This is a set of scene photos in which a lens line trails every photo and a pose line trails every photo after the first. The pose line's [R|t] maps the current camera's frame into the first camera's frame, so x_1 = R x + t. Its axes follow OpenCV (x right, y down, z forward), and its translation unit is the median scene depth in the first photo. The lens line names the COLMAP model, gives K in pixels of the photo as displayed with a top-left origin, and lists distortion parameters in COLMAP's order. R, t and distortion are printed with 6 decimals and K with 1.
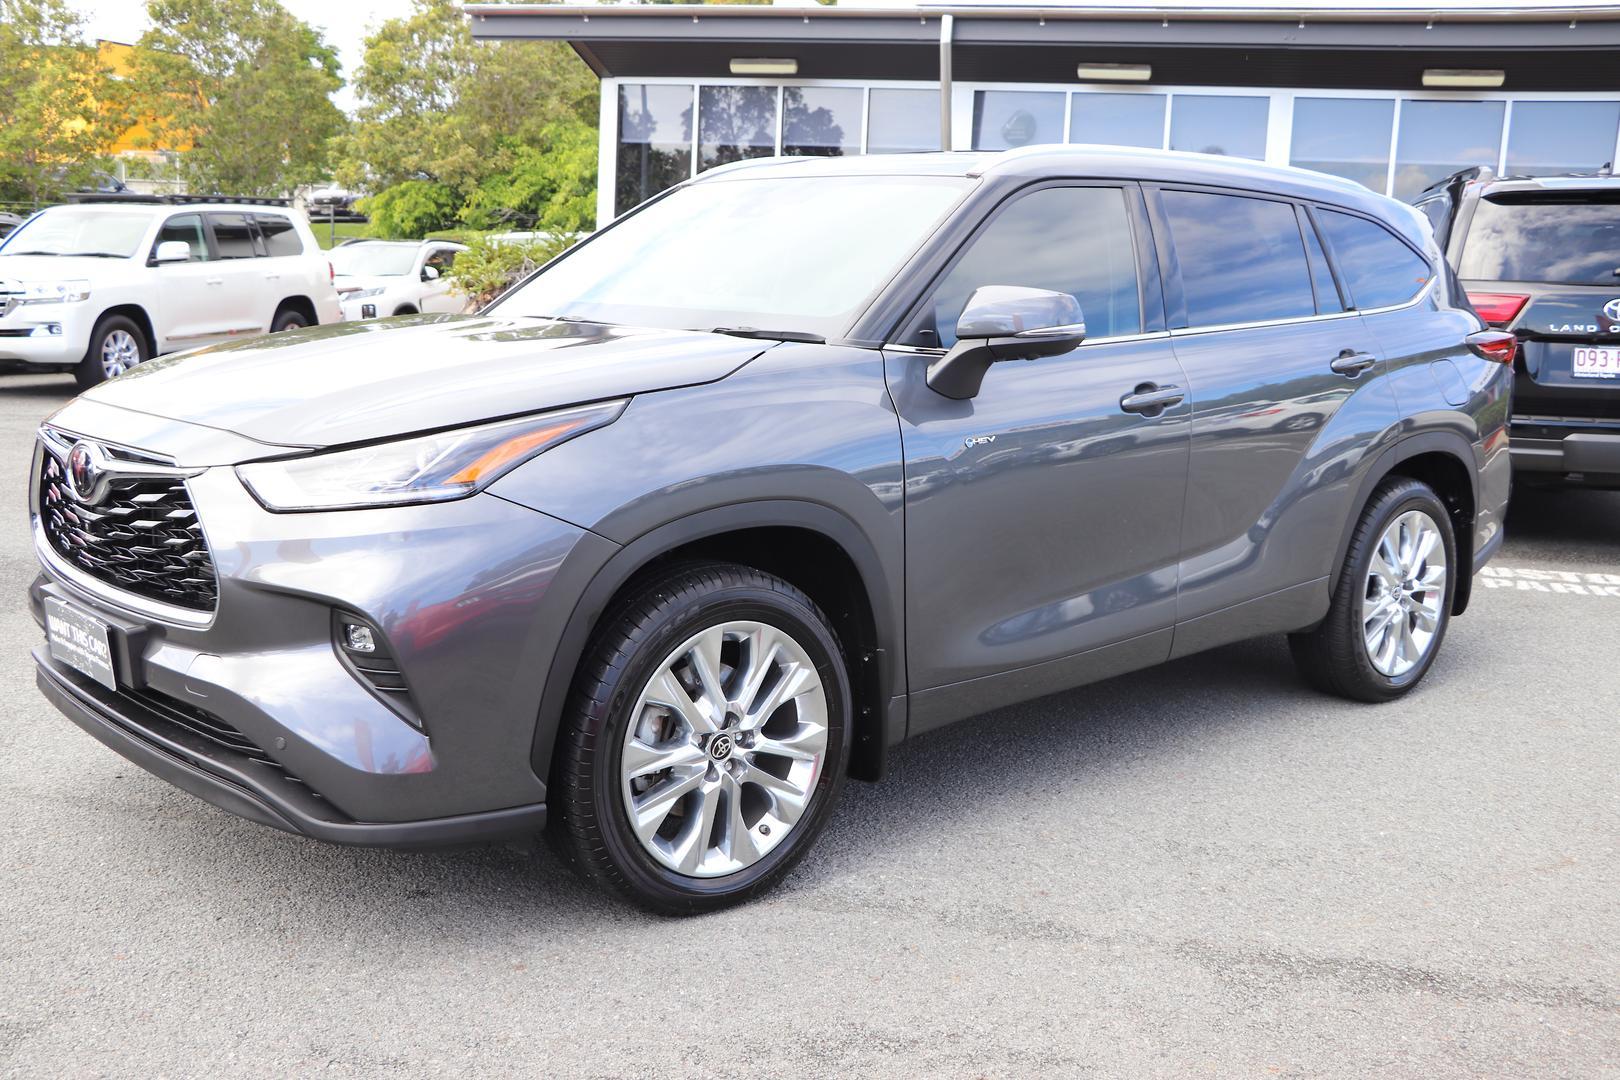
lens RADIAL K [[1633.8, 0, 806.9], [0, 1633.8, 584.3], [0, 0, 1]] dist [-0.117061, 0.266884]
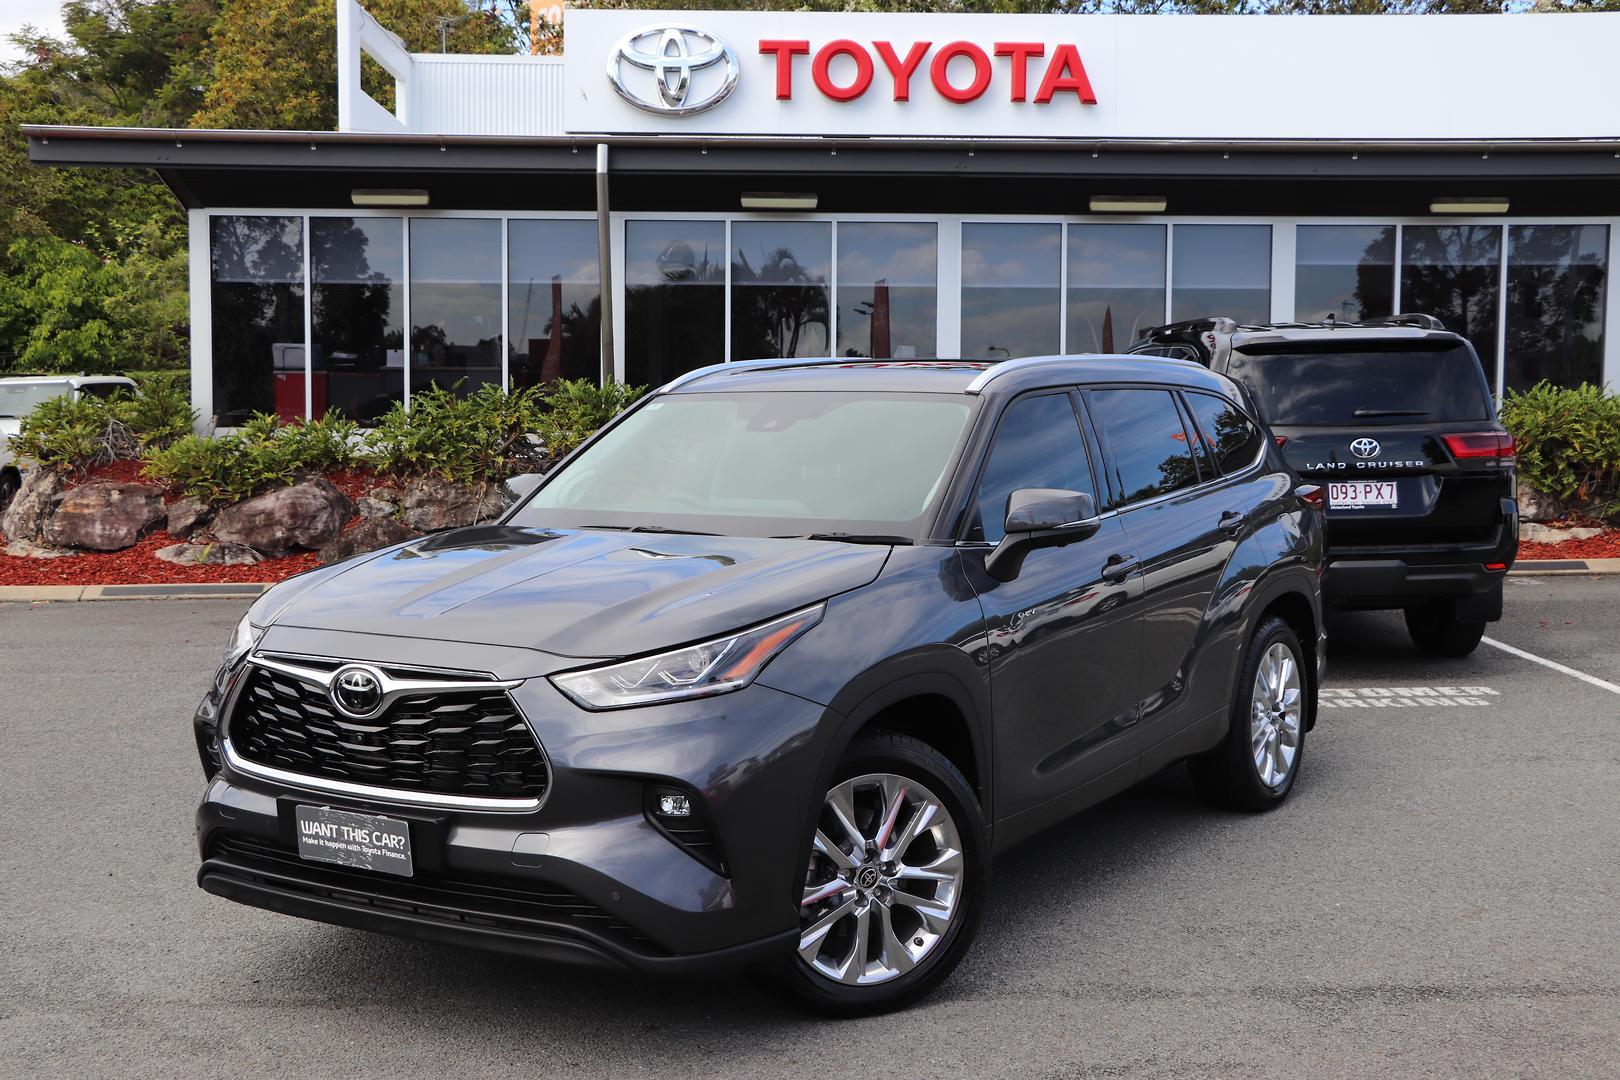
lens RADIAL K [[2028.5, 0, 810.0], [0, 2028.5, 540.0], [0, 0, 1]] dist [-0.027923, 0.385367]
pose [[0.962304, -0.058046, 0.265708, -0.335910], [0.087382, 0.991149, -0.099943, -0.002106], [-0.257555, 0.119394, 0.958859, -0.328313]]
